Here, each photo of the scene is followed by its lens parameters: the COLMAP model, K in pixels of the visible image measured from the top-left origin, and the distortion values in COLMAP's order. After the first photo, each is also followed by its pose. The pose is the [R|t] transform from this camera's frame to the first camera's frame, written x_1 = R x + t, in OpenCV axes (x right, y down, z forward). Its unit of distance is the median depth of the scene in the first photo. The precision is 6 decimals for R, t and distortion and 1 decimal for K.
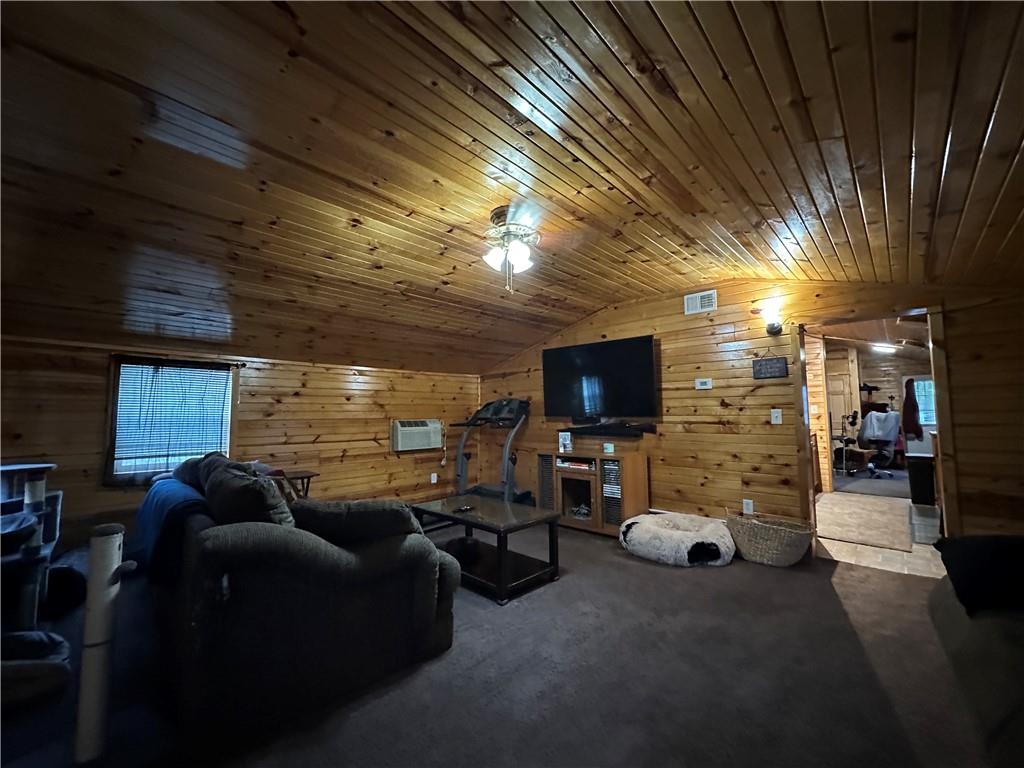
lens RADIAL K [[409.0, 0, 513.3], [0, 409.0, 385.2], [0, 0, 1]] dist [-0.003407, 0.000643]
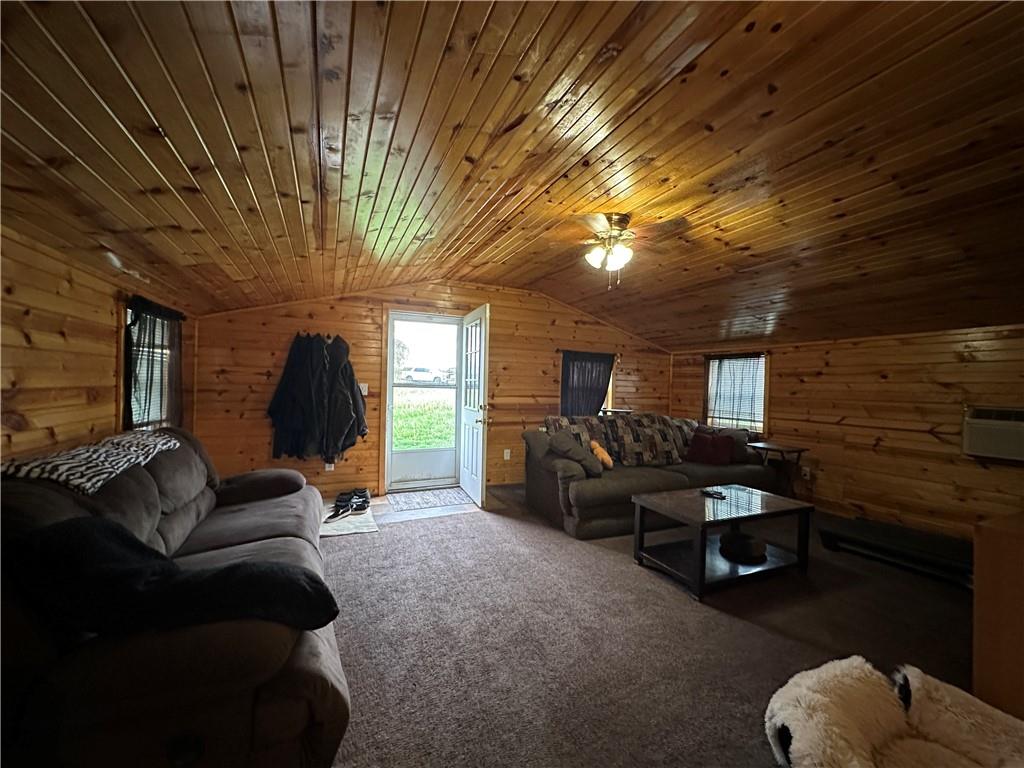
lens RADIAL K [[409.0, 0, 513.3], [0, 409.0, 385.2], [0, 0, 1]] dist [-0.003407, 0.000643]
pose [[-0.373541, -0.001310, -0.927613, 0.708031], [0.045555, 0.998766, -0.019755, 0.037651], [0.926494, -0.049637, -0.373020, 0.709274]]
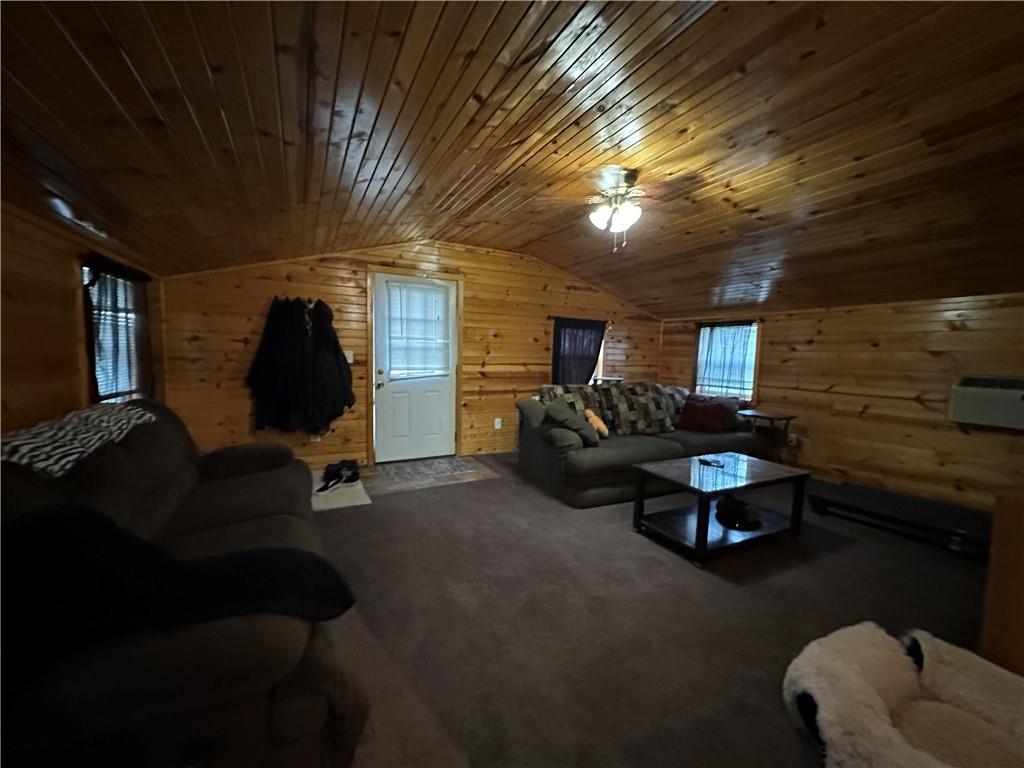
lens RADIAL K [[409.0, 0, 513.3], [0, 409.0, 385.2], [0, 0, 1]] dist [-0.003407, 0.000643]
pose [[-0.326820, 0.073423, -0.942230, 0.693155], [0.045507, 0.997044, 0.061910, 0.034567], [0.943990, -0.022644, -0.329195, 0.667321]]
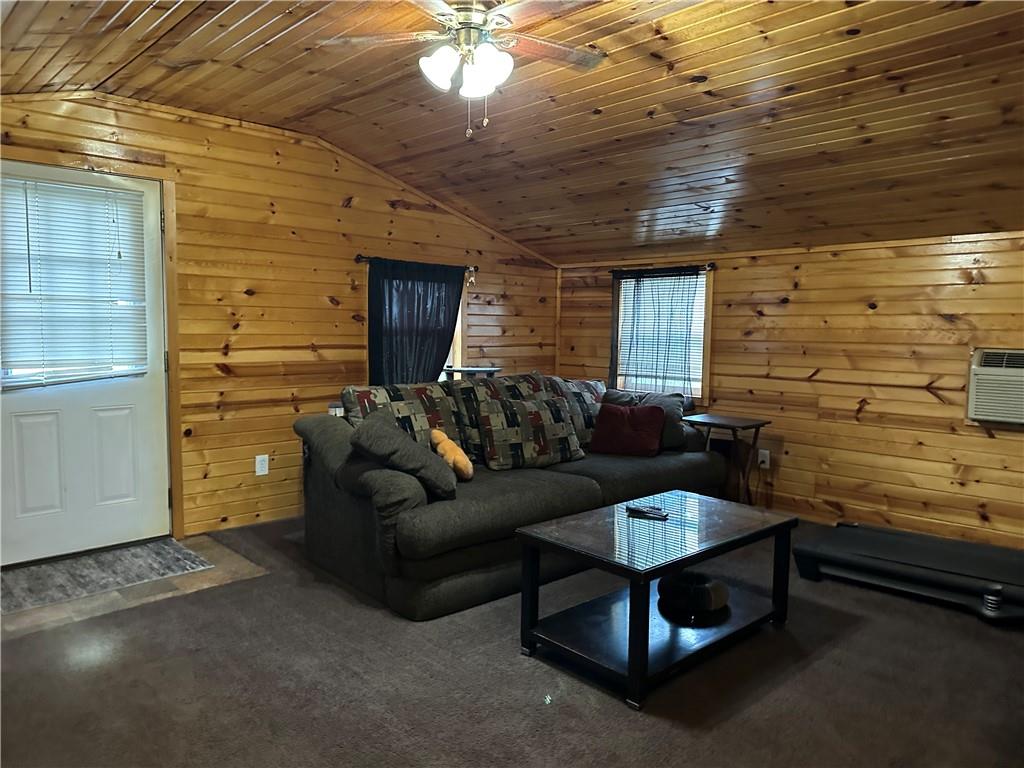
lens RADIAL K [[714.2, 0, 519.4], [0, 714.2, 377.1], [0, 0, 1]] dist [0.117546, -0.185592]
pose [[-0.044335, 0.077688, -0.995991, 0.634757], [0.061647, 0.995285, 0.074889, 0.031022], [0.997113, -0.058079, -0.048915, 0.670771]]
